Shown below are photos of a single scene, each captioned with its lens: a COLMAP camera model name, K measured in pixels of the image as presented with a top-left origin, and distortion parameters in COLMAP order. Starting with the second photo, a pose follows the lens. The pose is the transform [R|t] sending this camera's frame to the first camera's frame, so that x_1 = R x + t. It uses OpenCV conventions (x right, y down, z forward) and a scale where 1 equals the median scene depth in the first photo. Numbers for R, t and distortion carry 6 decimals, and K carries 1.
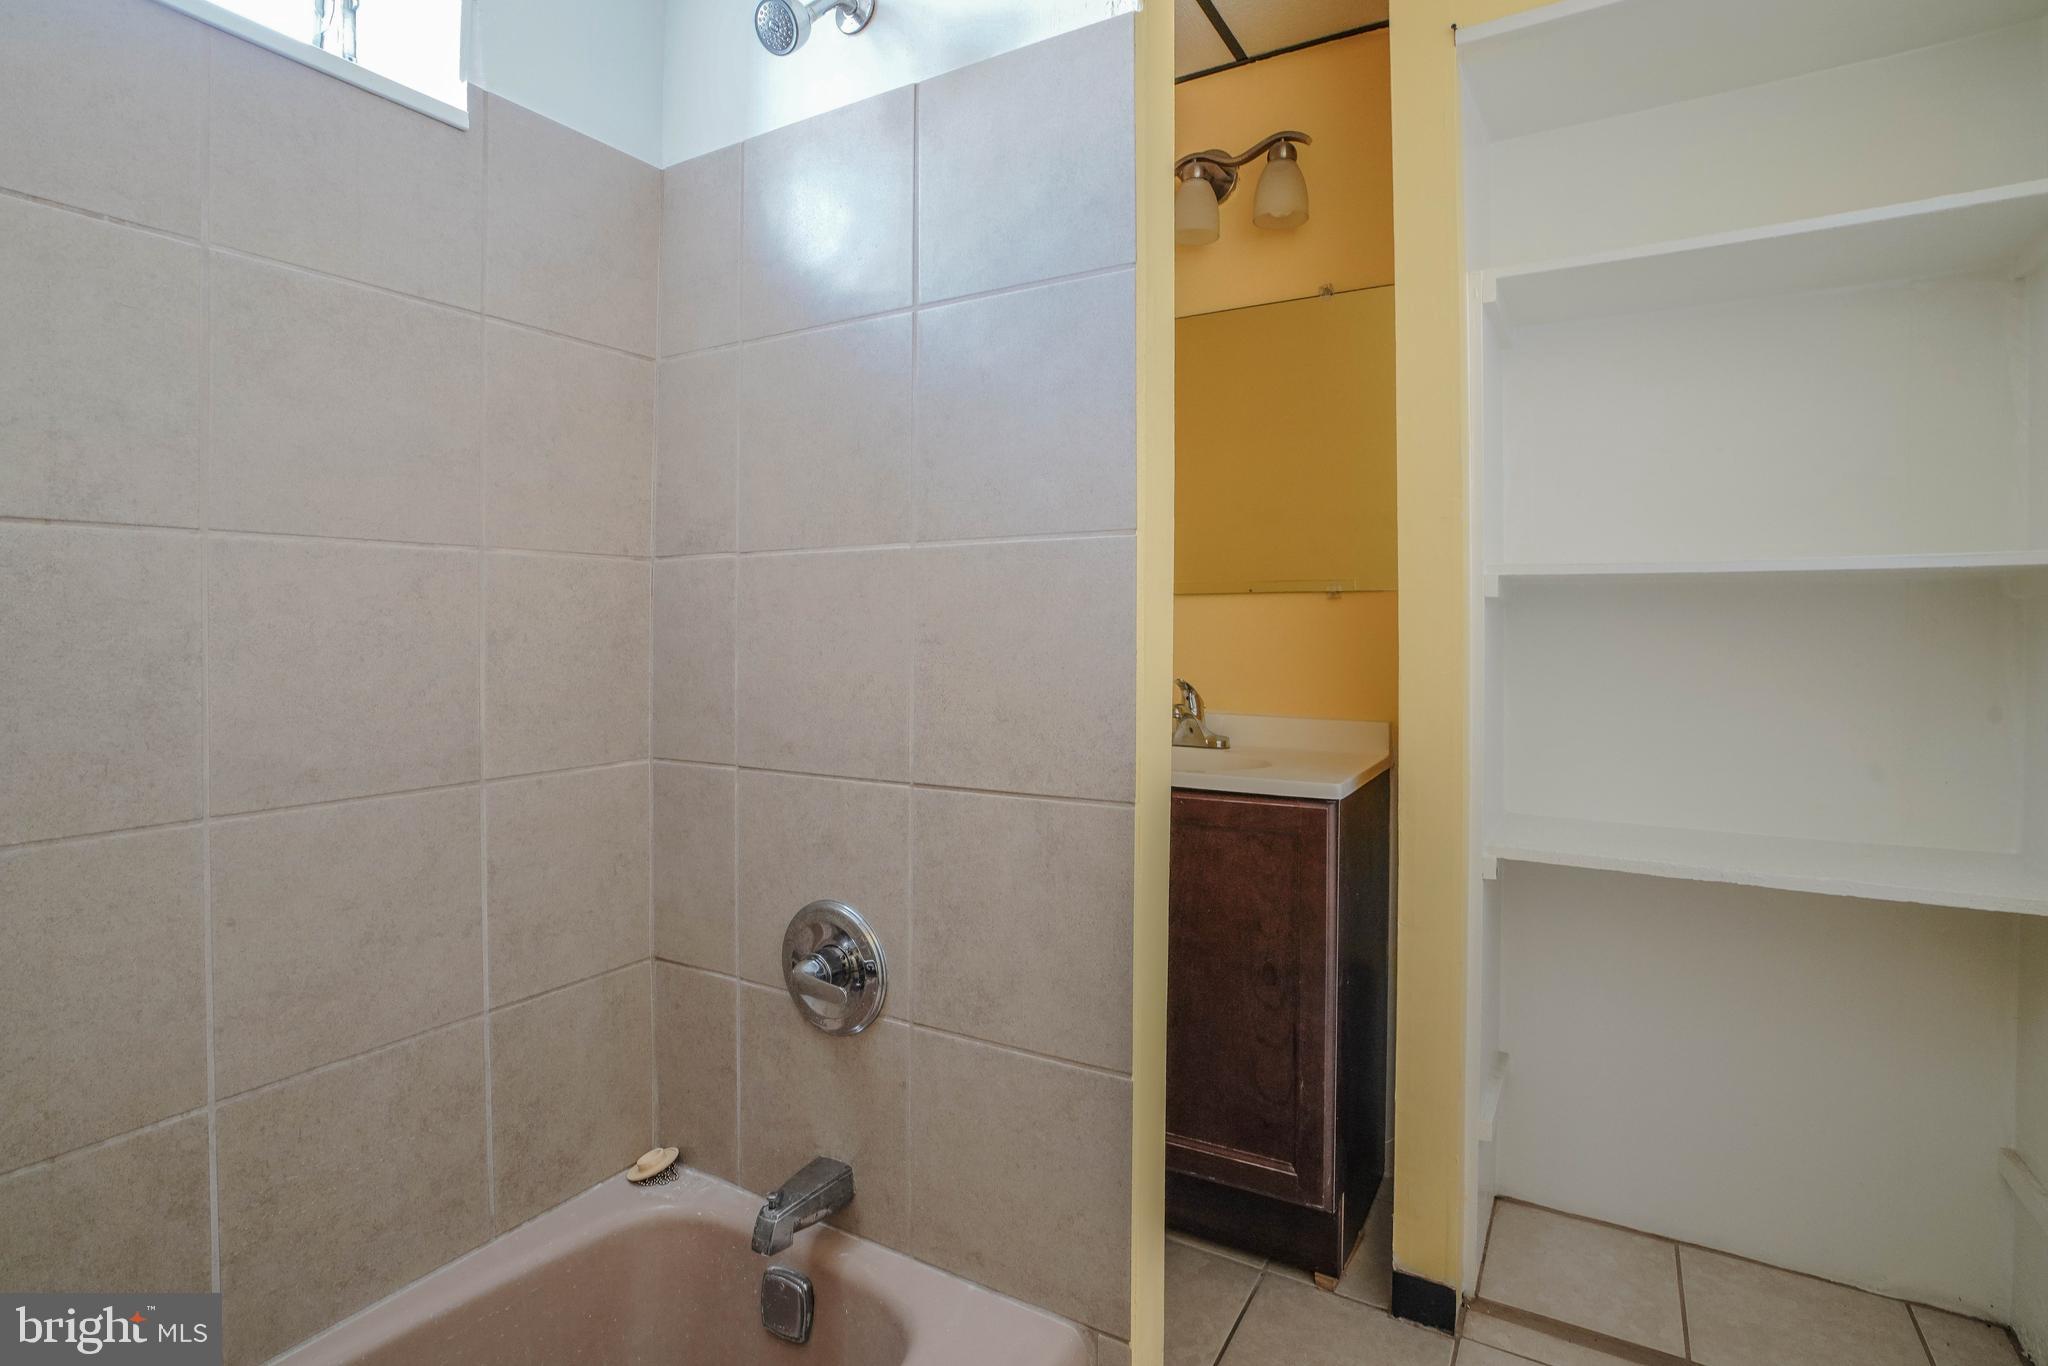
lens RADIAL K [[987.2, 0, 970.9], [0, 987.2, 636.0], [0, 0, 1]] dist [-0.062265, 0.026929]
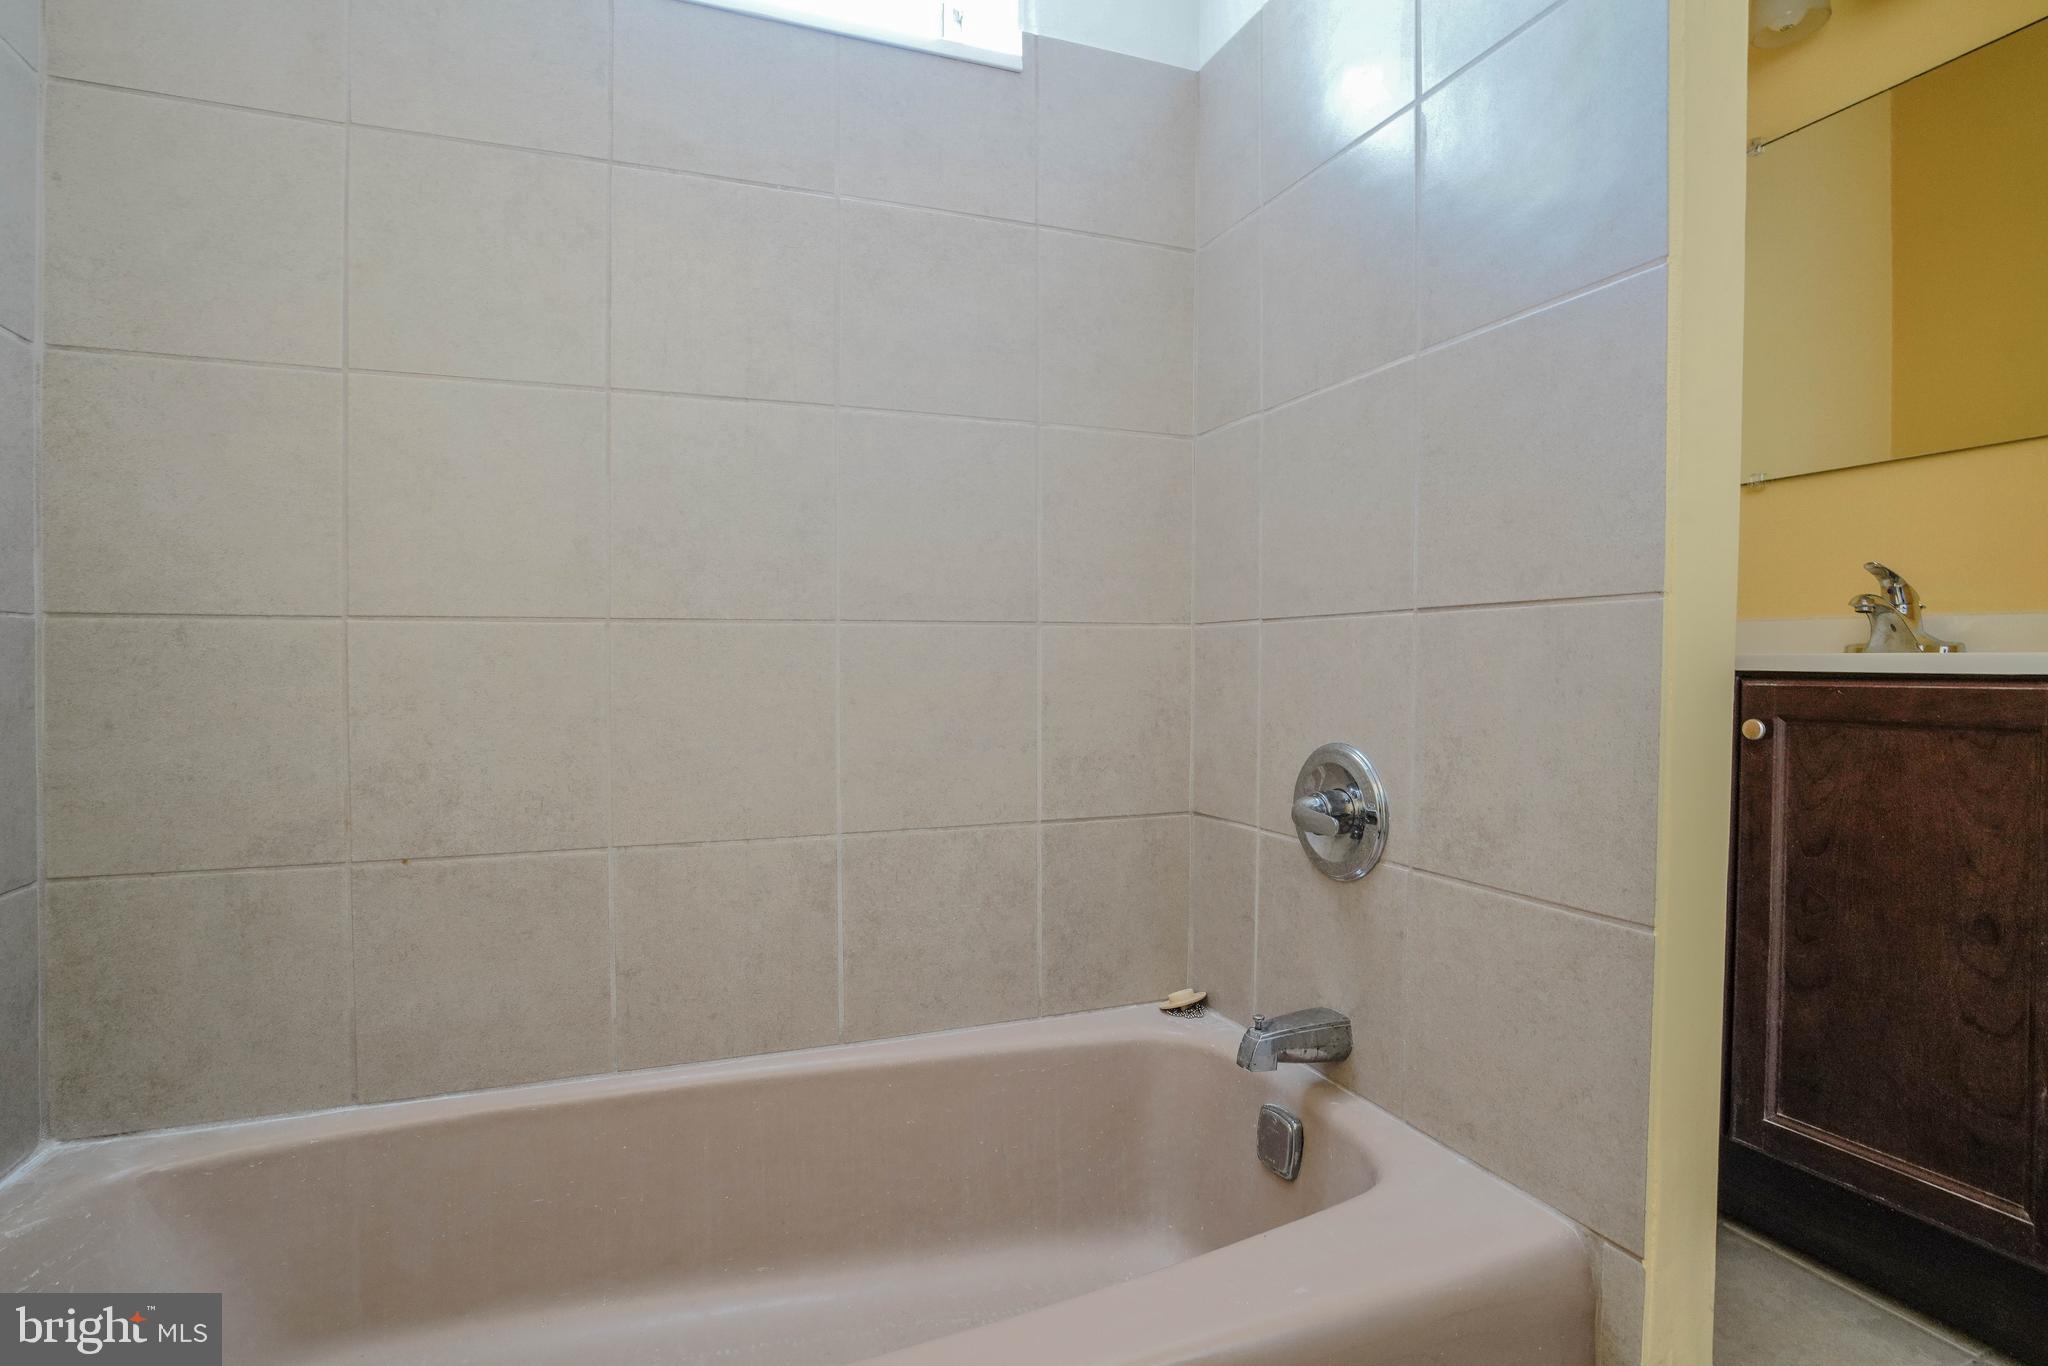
lens RADIAL K [[961.9, 0, 1018.6], [0, 961.9, 676.5], [0, 0, 1]] dist [-0.058164, 0.024029]
pose [[0.807031, 0.015757, -0.590298, 0.155807], [-0.006640, 0.999823, 0.017610, 0.182018], [0.590471, -0.010292, 0.806993, 0.042891]]
